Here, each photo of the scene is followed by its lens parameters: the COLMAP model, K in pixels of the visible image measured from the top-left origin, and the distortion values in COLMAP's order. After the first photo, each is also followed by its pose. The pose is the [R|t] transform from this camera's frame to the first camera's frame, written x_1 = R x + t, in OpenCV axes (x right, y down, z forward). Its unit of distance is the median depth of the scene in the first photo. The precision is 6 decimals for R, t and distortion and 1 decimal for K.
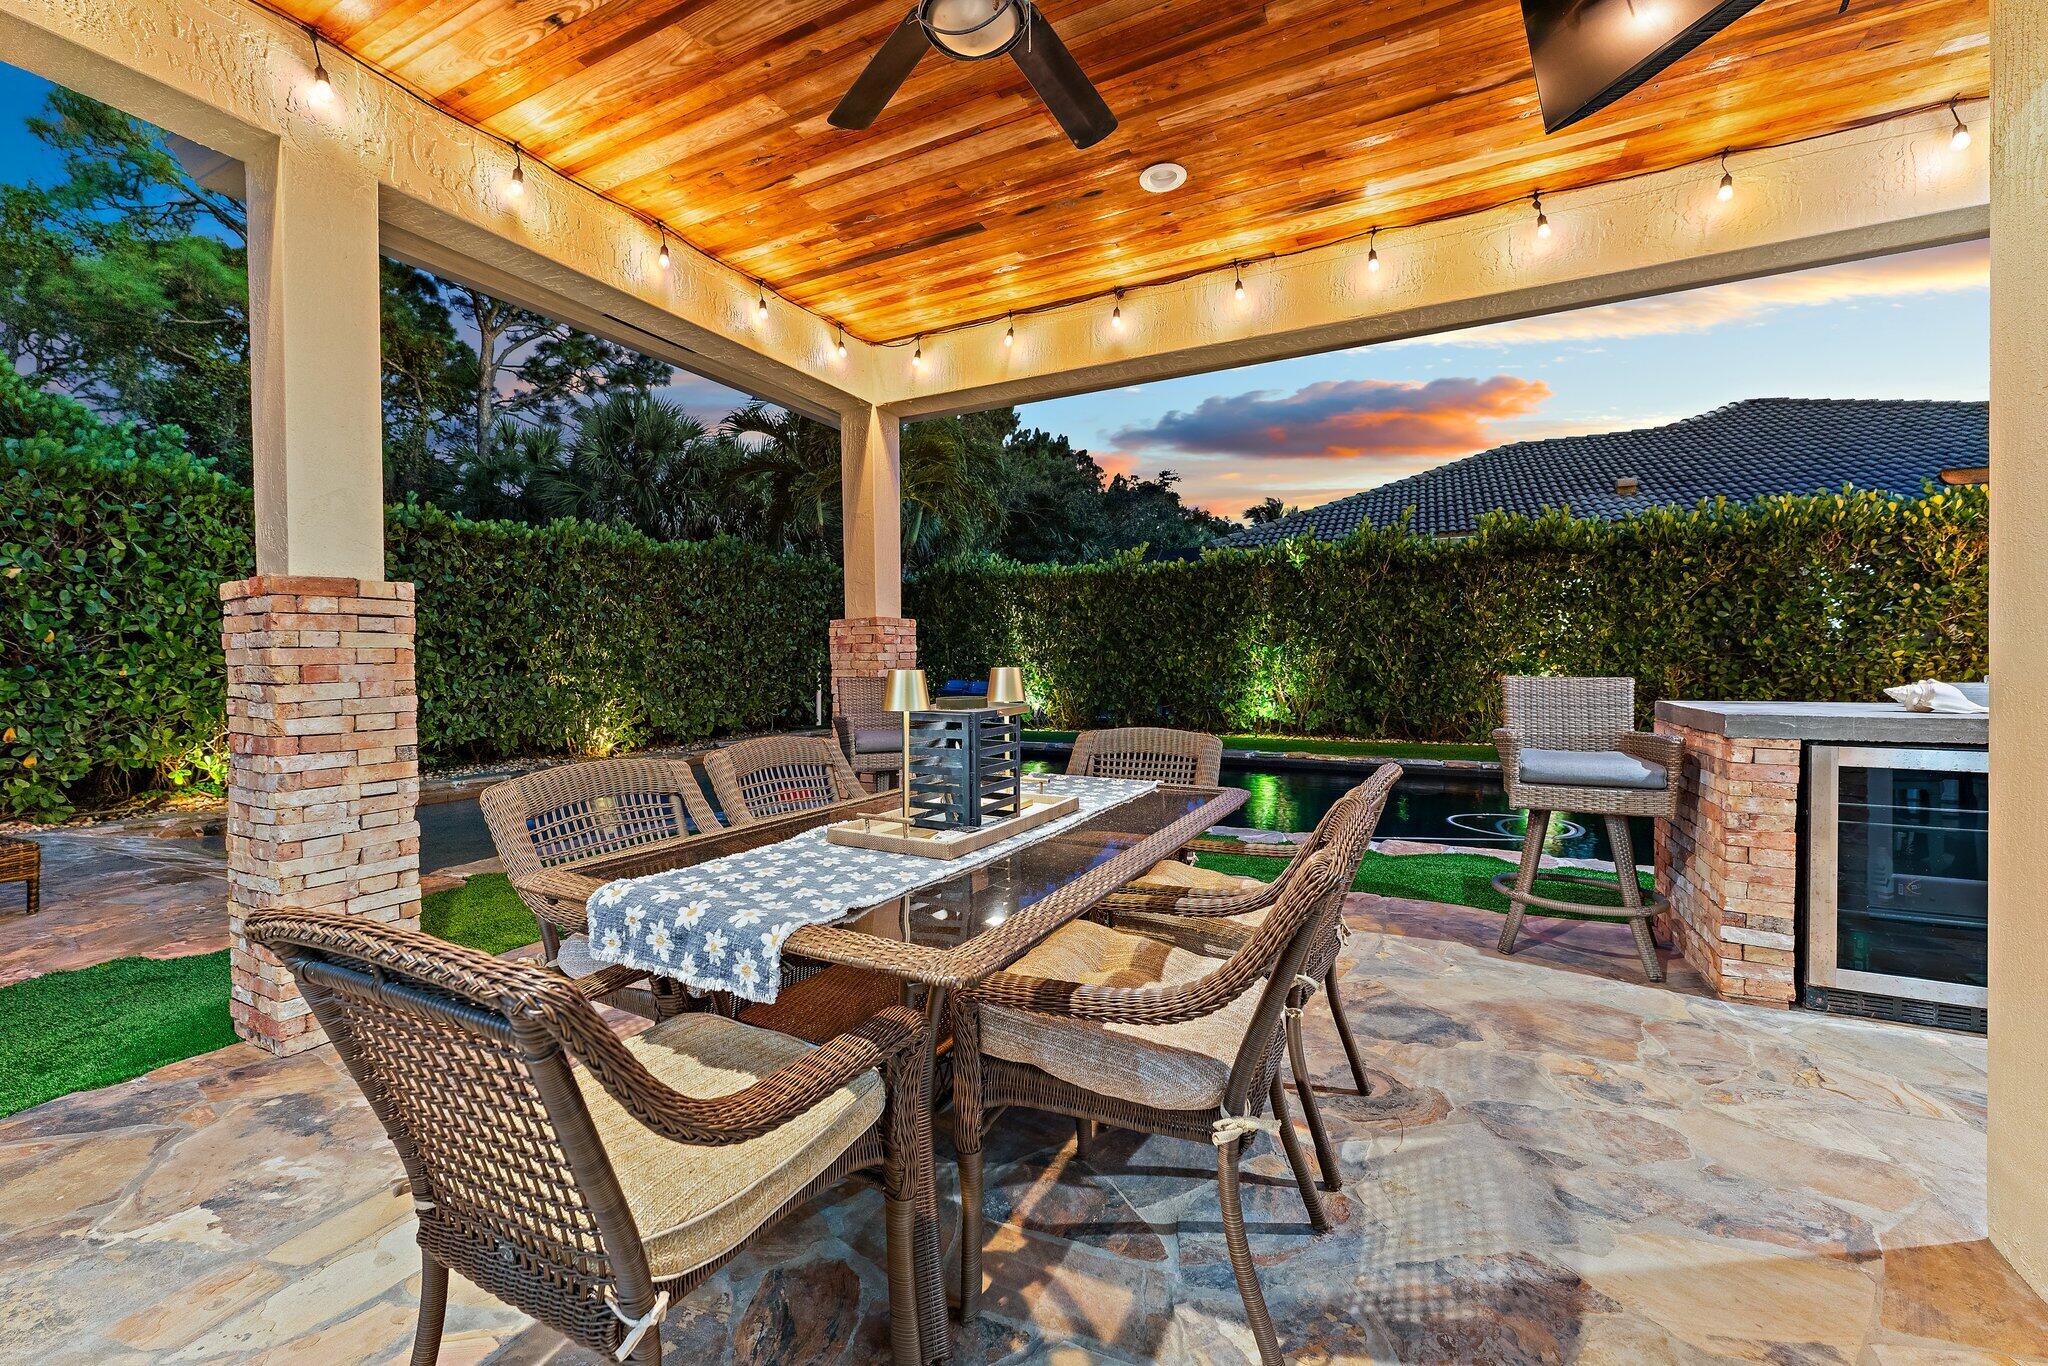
lens RADIAL K [[822.4, 0, 1010.1], [0, 822.4, 670.1], [0, 0, 1]] dist [0.002521, -0.000078]
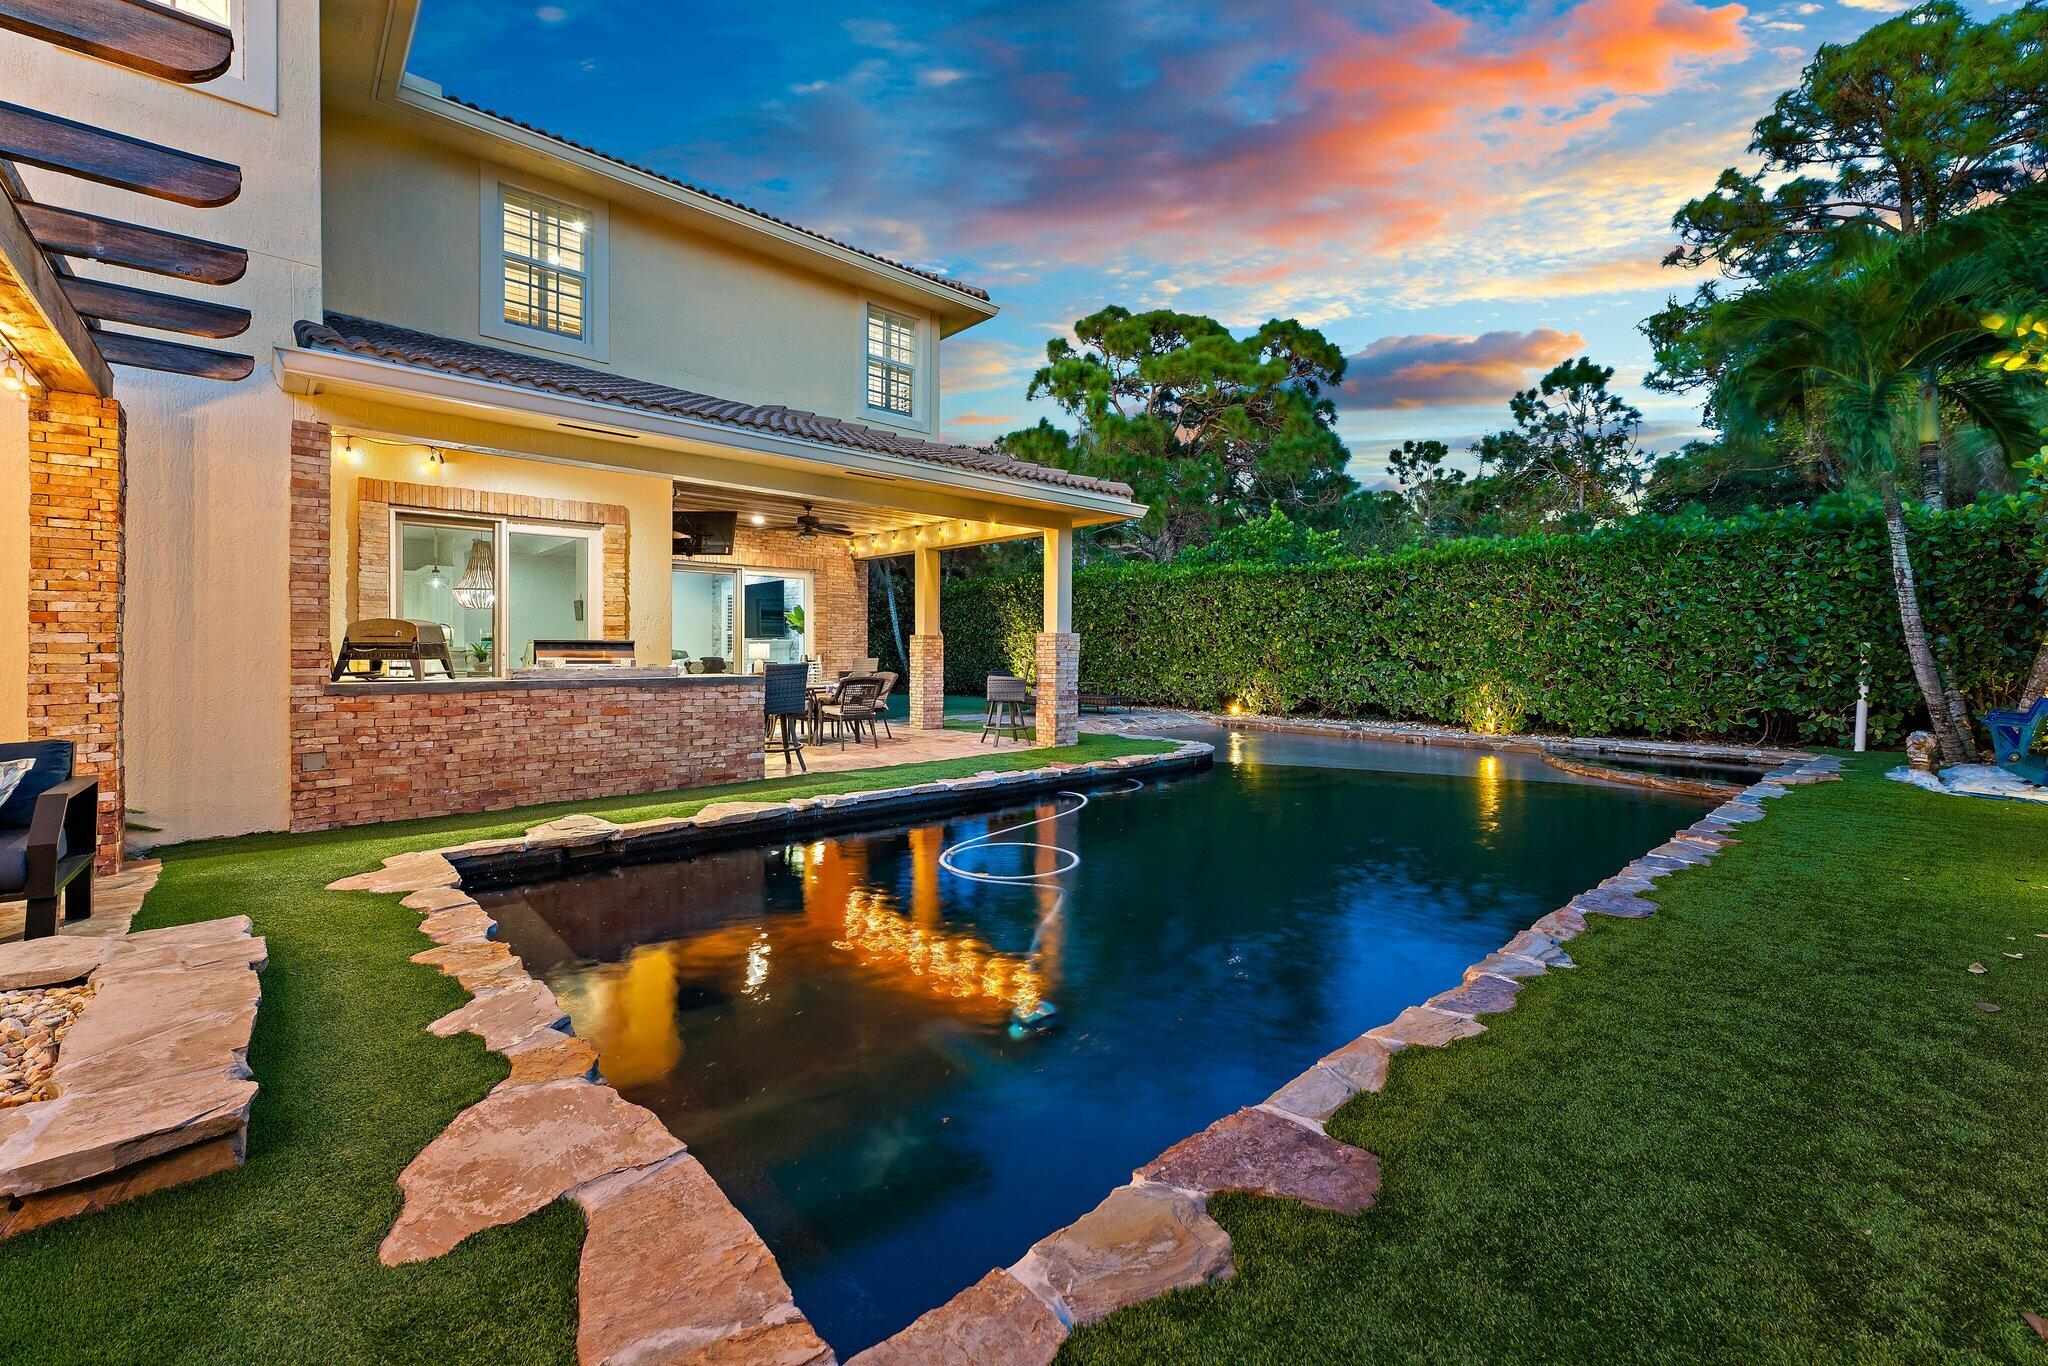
lens RADIAL K [[851.7, 0, 1025.8], [0, 851.7, 647.3], [0, 0, 1]] dist [0.002030, -0.000049]
pose [[-0.362478, 0.005158, -0.931978, 1.455935], [-0.010072, 0.999905, 0.009451, -0.037842], [0.931938, 0.012813, -0.362392, 1.369013]]
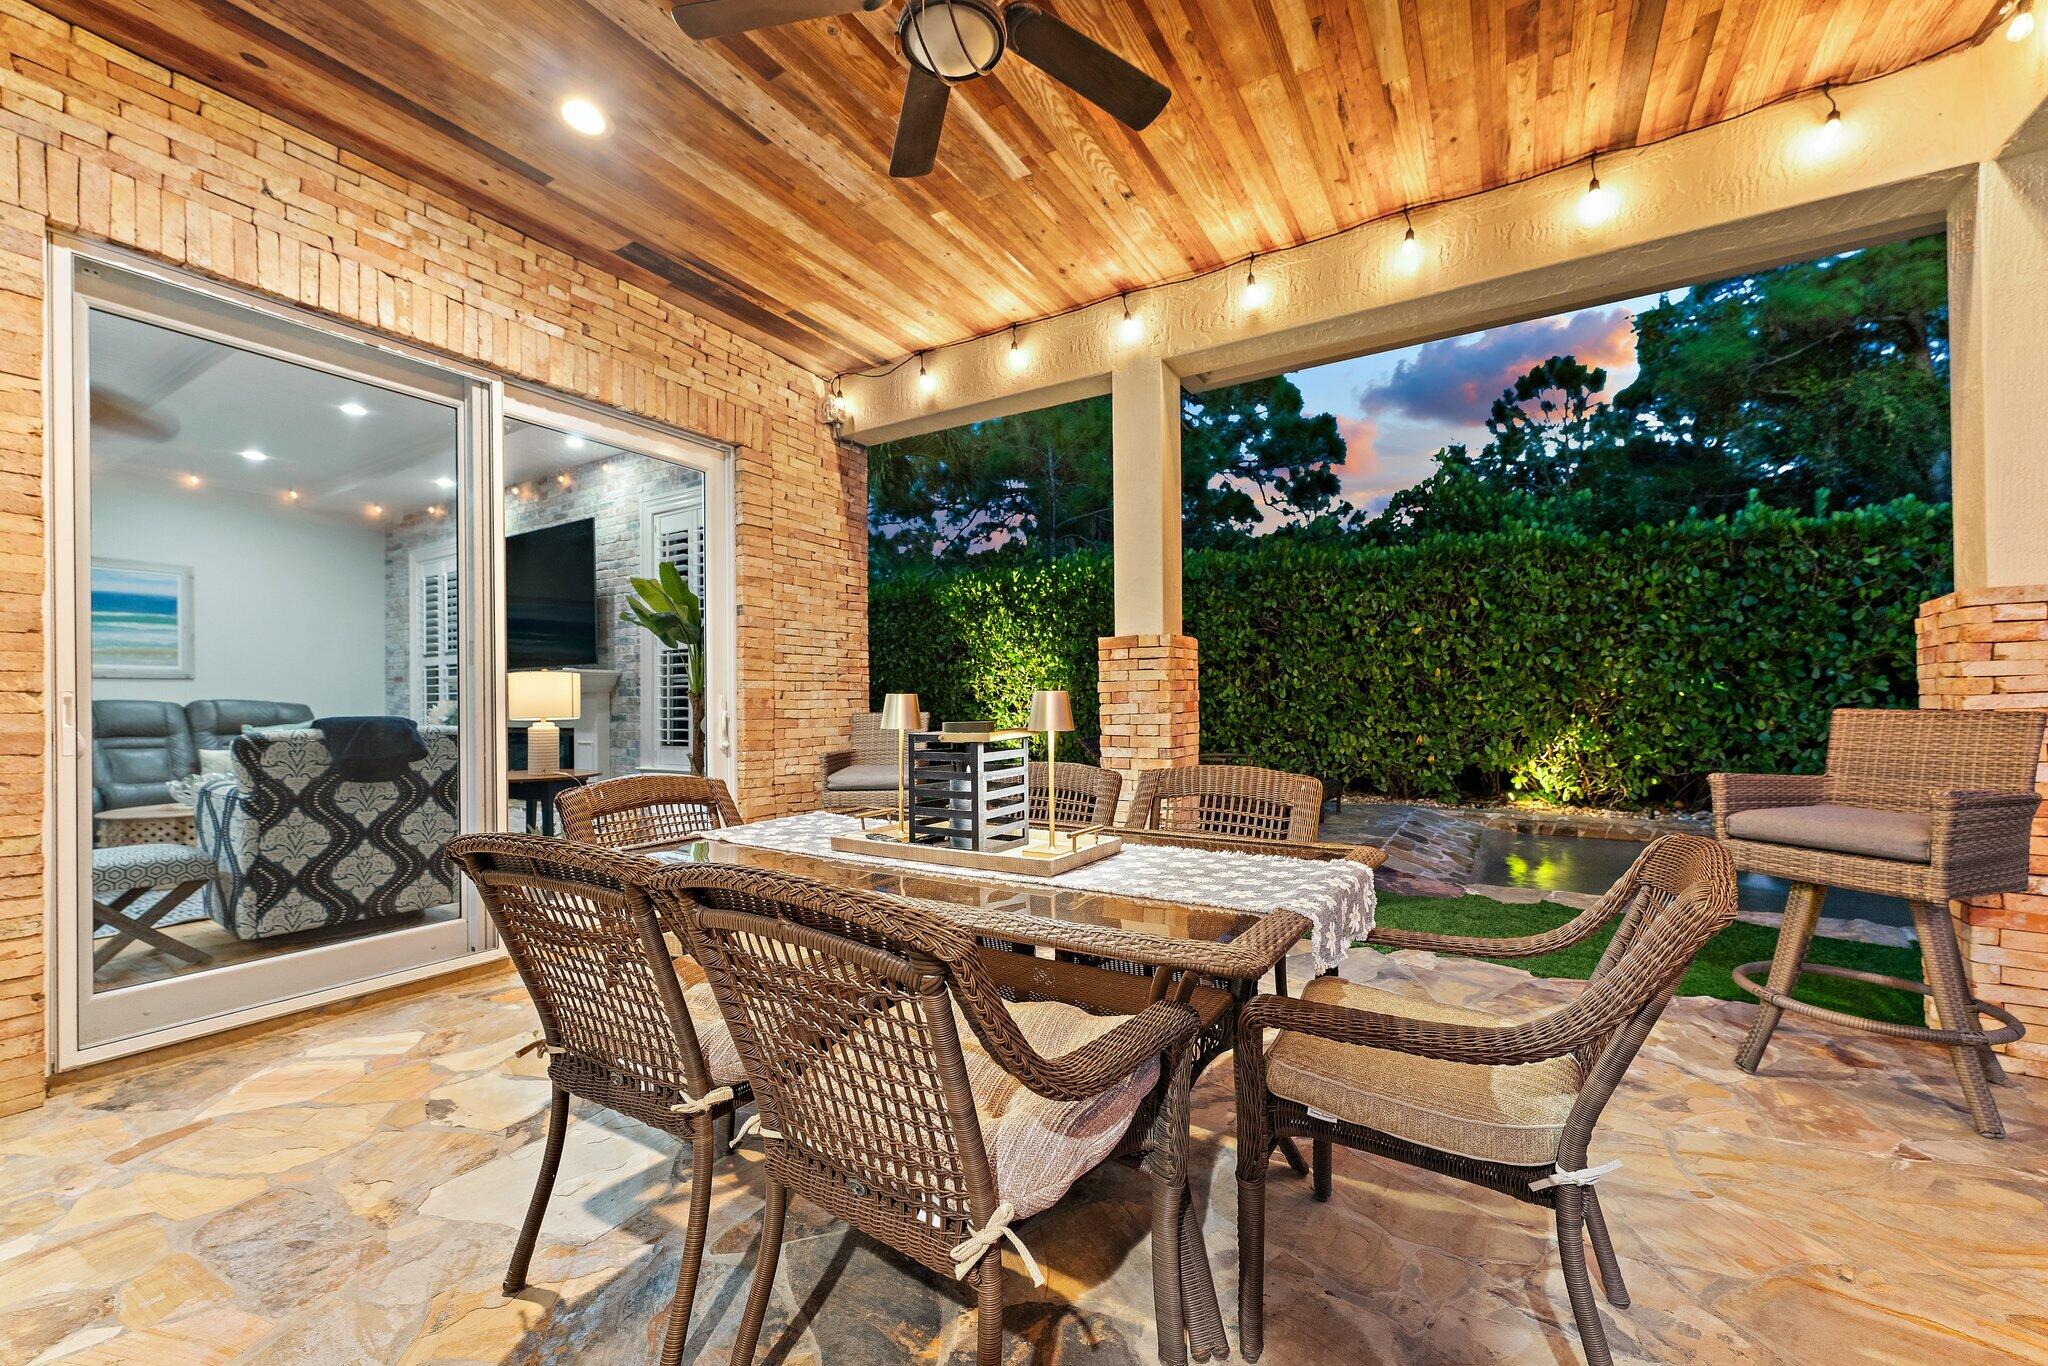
lens RADIAL K [[817.9, 0, 1018.7], [0, 817.9, 704.4], [0, 0, 1]] dist [0.000856, 0.000406]
pose [[-0.074368, 0.010457, -0.997176, 0.290886], [-0.001591, 0.999943, 0.010605, 0.000618], [0.997230, 0.002375, -0.074347, 0.358299]]
